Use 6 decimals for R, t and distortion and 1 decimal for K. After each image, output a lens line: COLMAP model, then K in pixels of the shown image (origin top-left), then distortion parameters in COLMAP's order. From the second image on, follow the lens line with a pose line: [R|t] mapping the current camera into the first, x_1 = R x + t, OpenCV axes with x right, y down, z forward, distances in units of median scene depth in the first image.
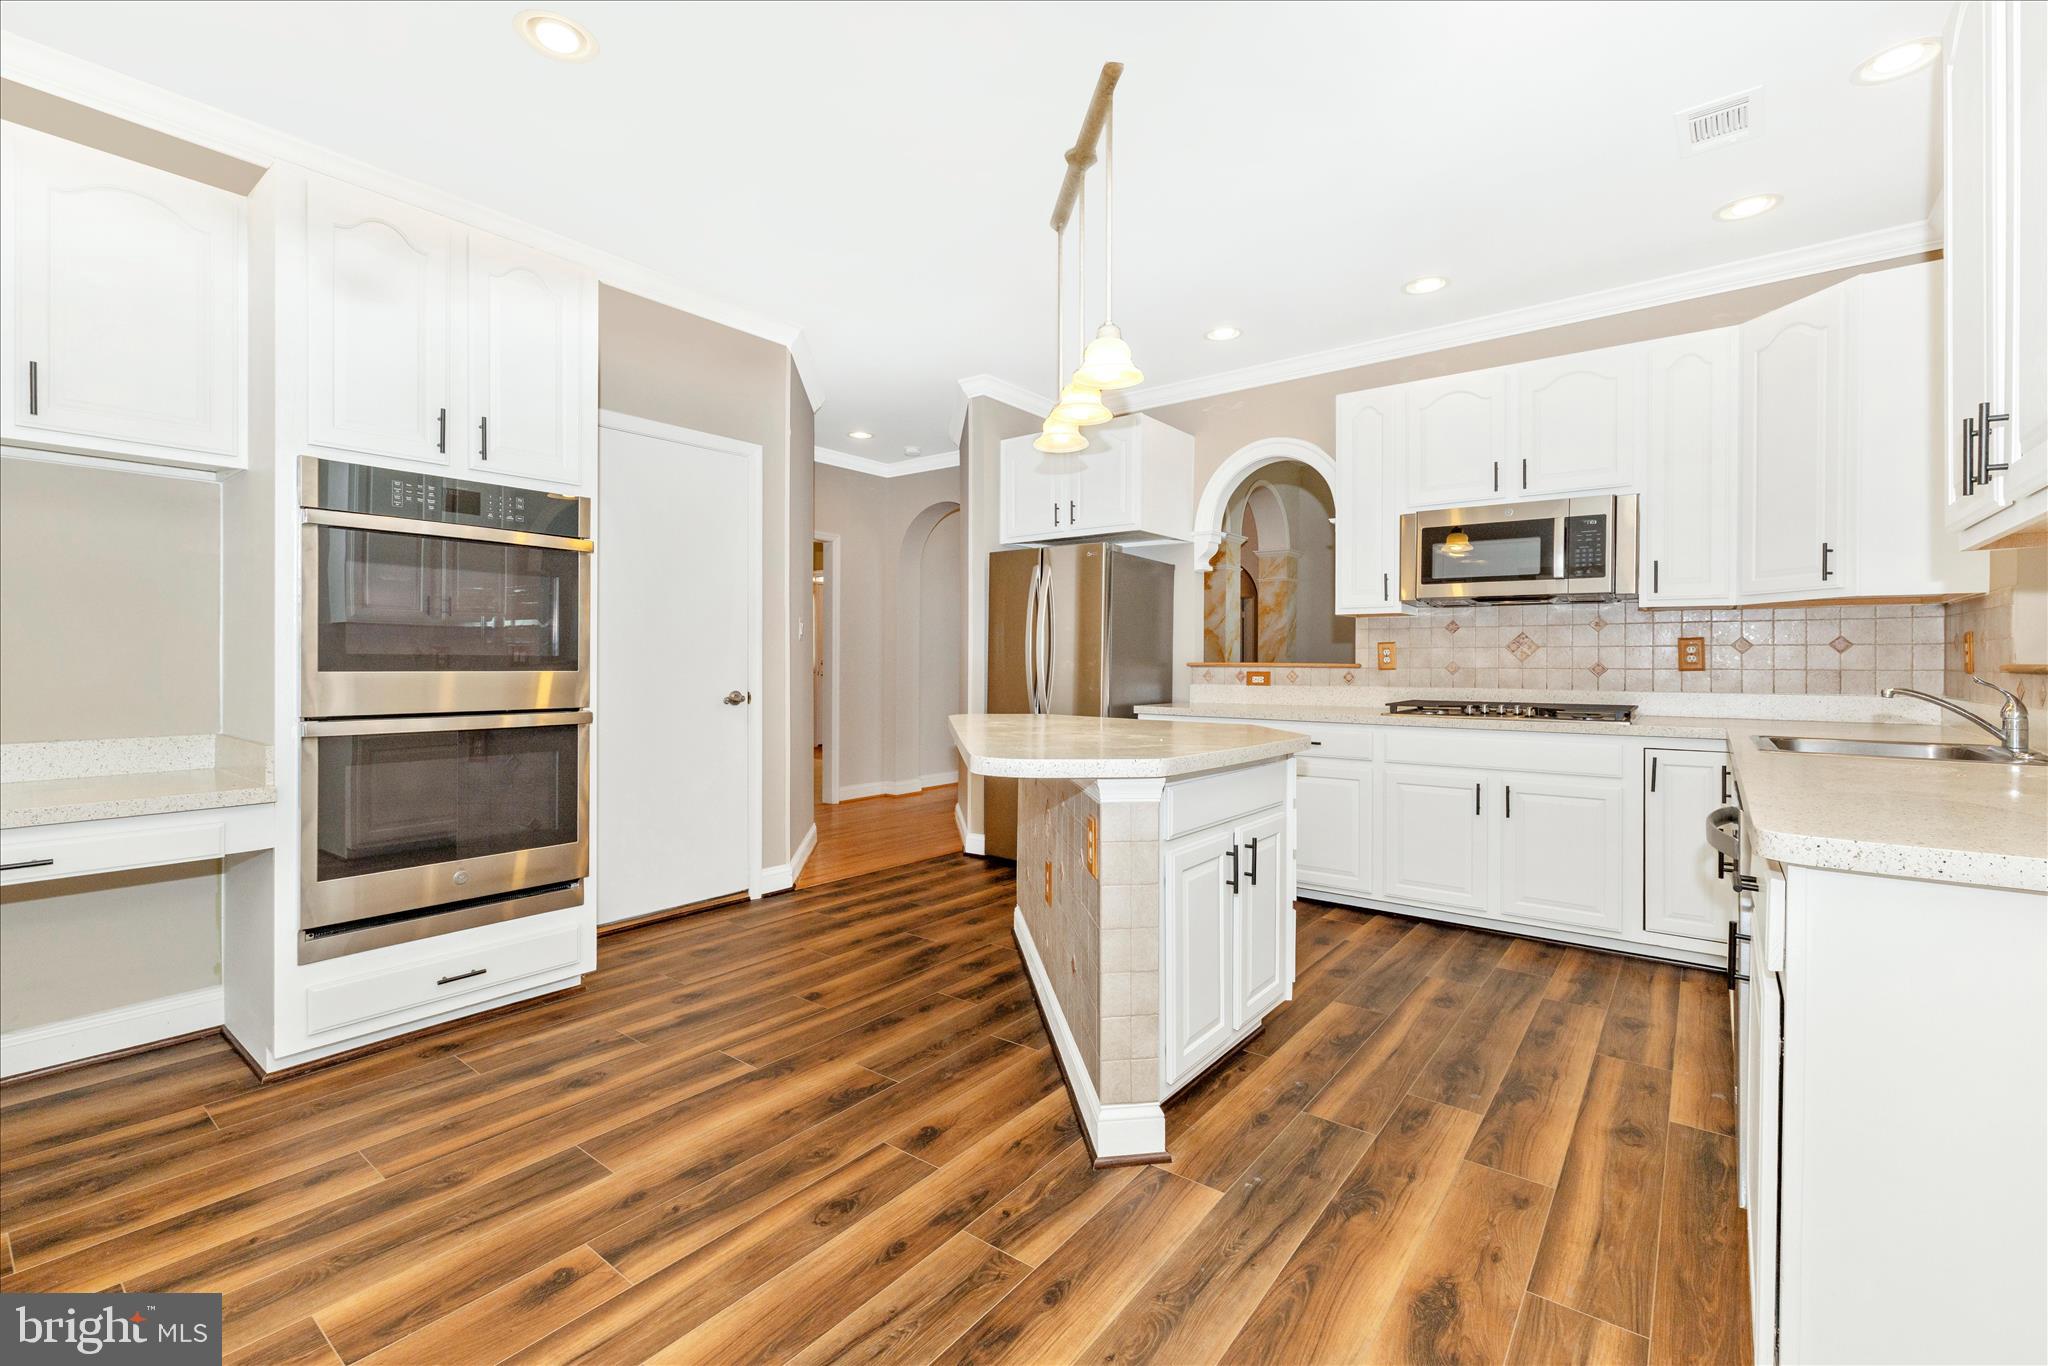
lens RADIAL K [[884.5, 0, 1022.5], [0, 884.5, 662.4], [0, 0, 1]] dist [-0.002722, 0.001208]
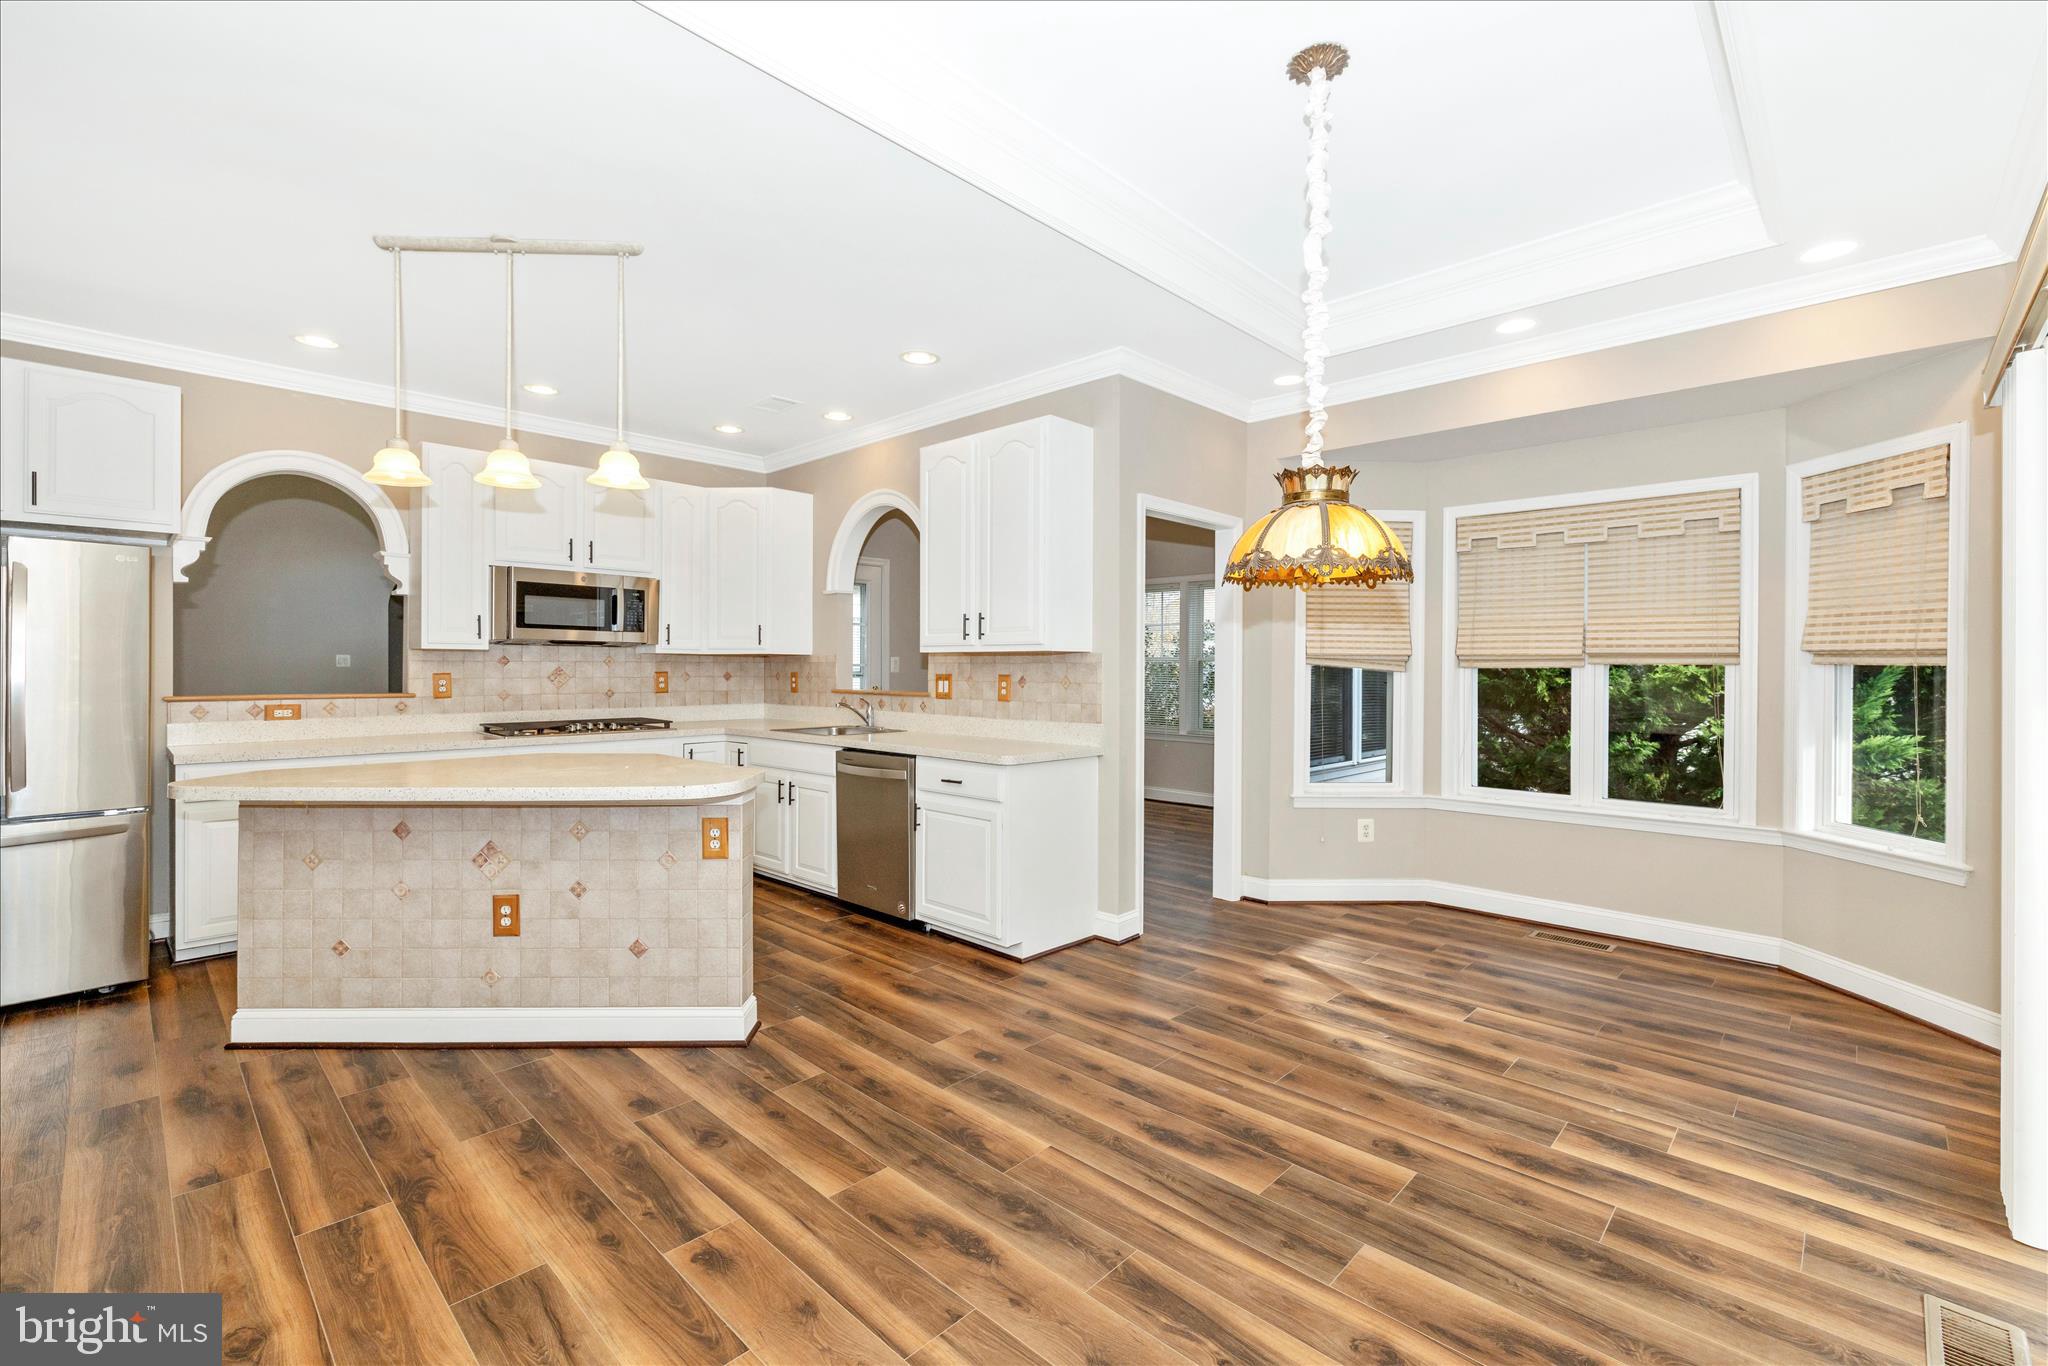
lens RADIAL K [[884.5, 0, 1029.4], [0, 884.5, 668.8], [0, 0, 1]] dist [-0.002722, 0.001208]
pose [[0.096025, -0.006185, 0.995360, -1.127602], [-0.001441, 0.999979, 0.006353, -0.067235], [-0.995378, -0.002045, 0.096014, 0.311219]]
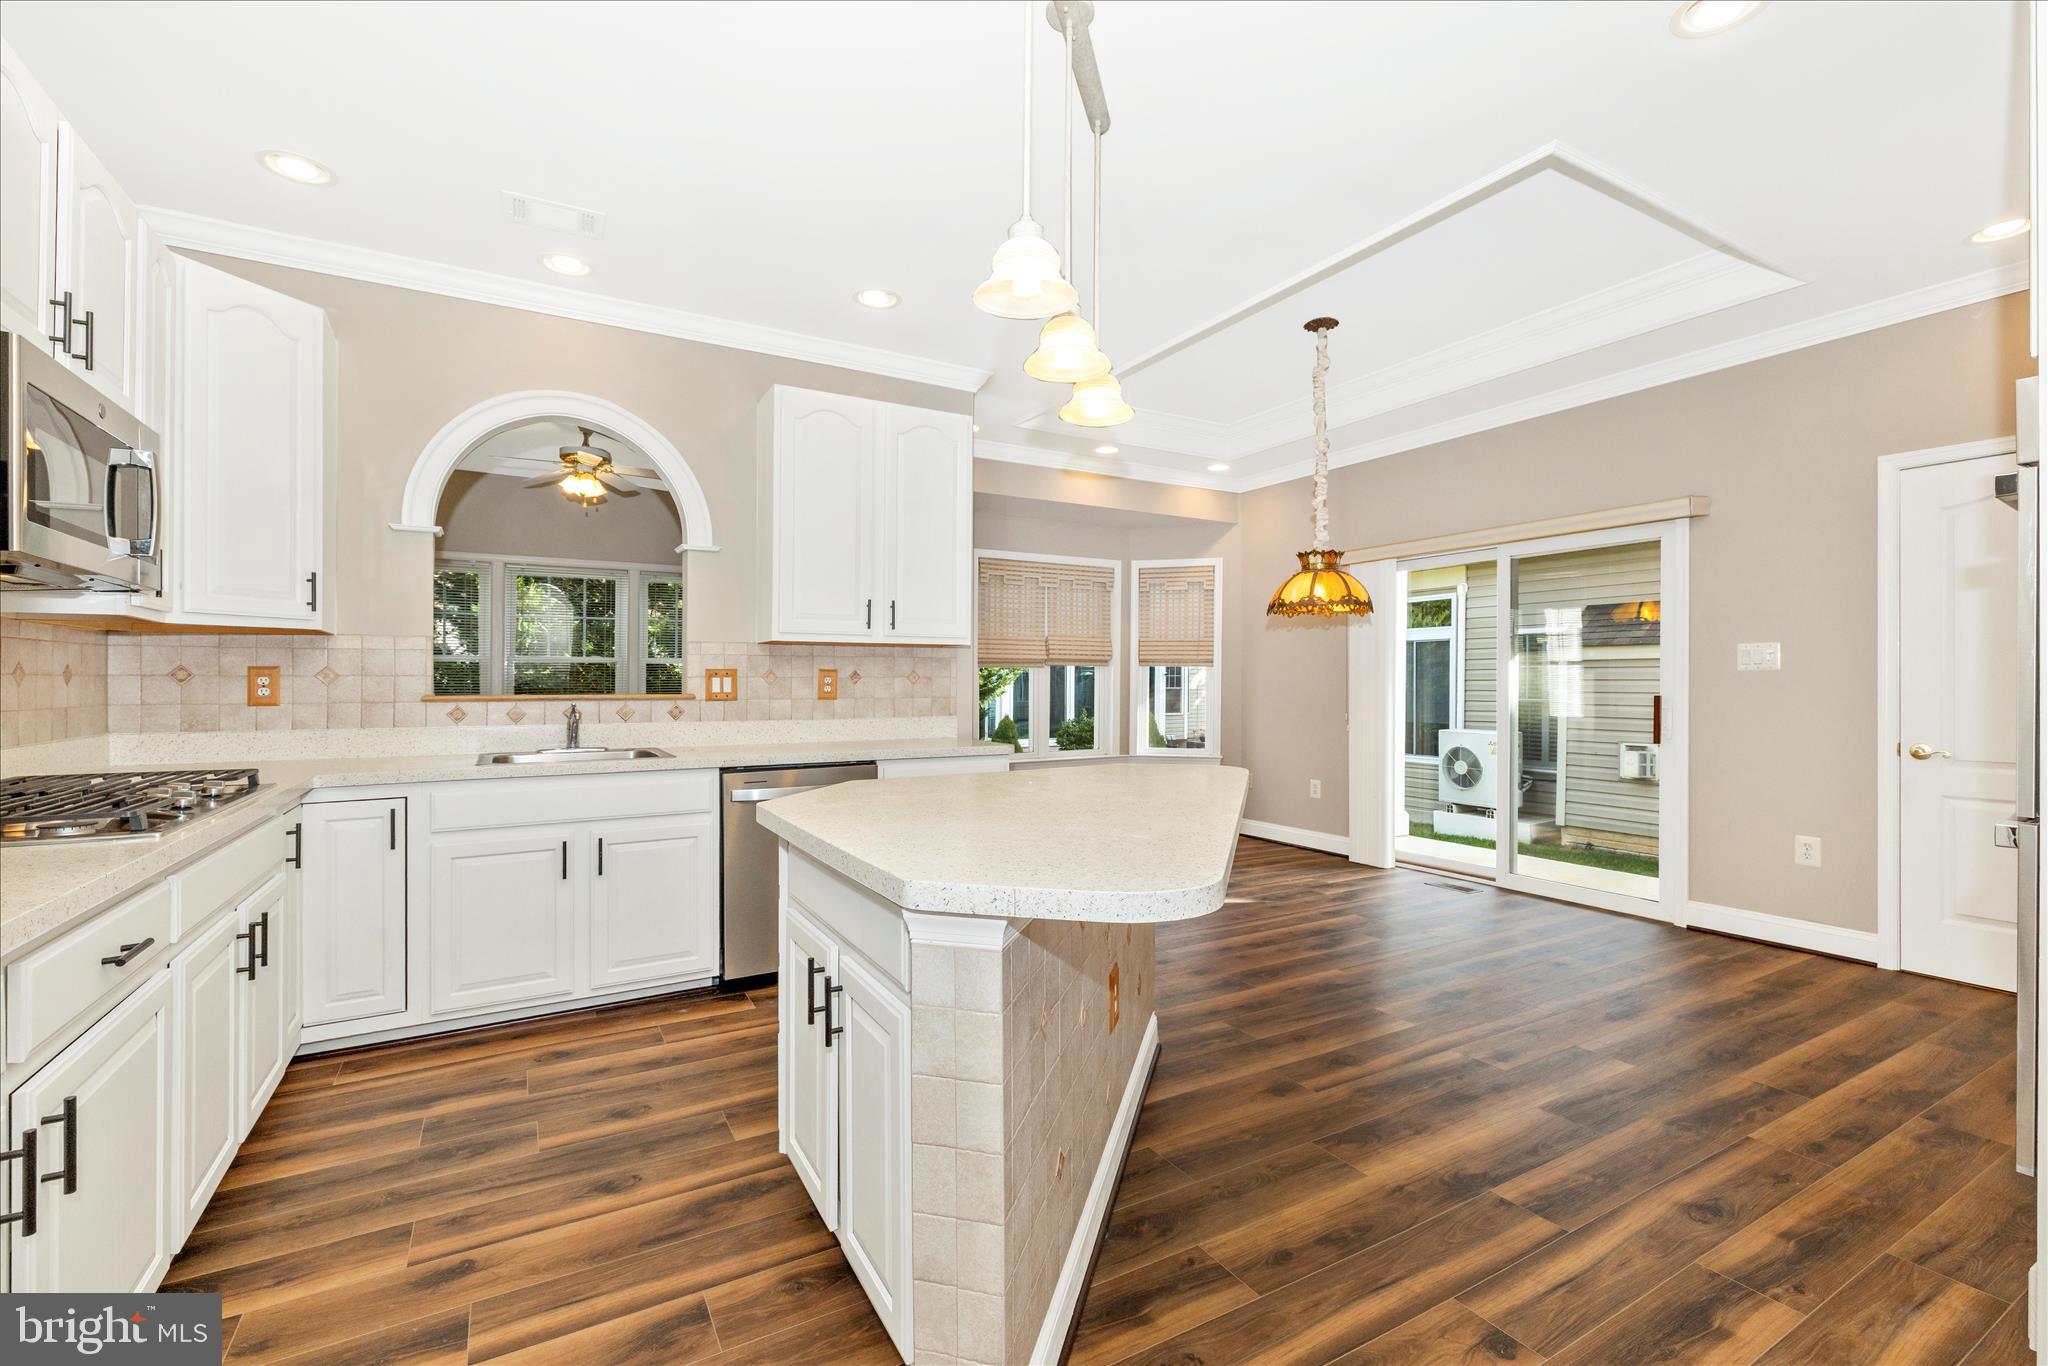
lens RADIAL K [[884.5, 0, 1036.3], [0, 884.5, 685.2], [0, 0, 1]] dist [-0.002722, 0.001208]
pose [[-0.929383, -0.005319, 0.369078, -0.214590], [-0.003172, 0.999974, 0.006425, -0.023987], [-0.369103, 0.004800, -0.929376, 1.994518]]
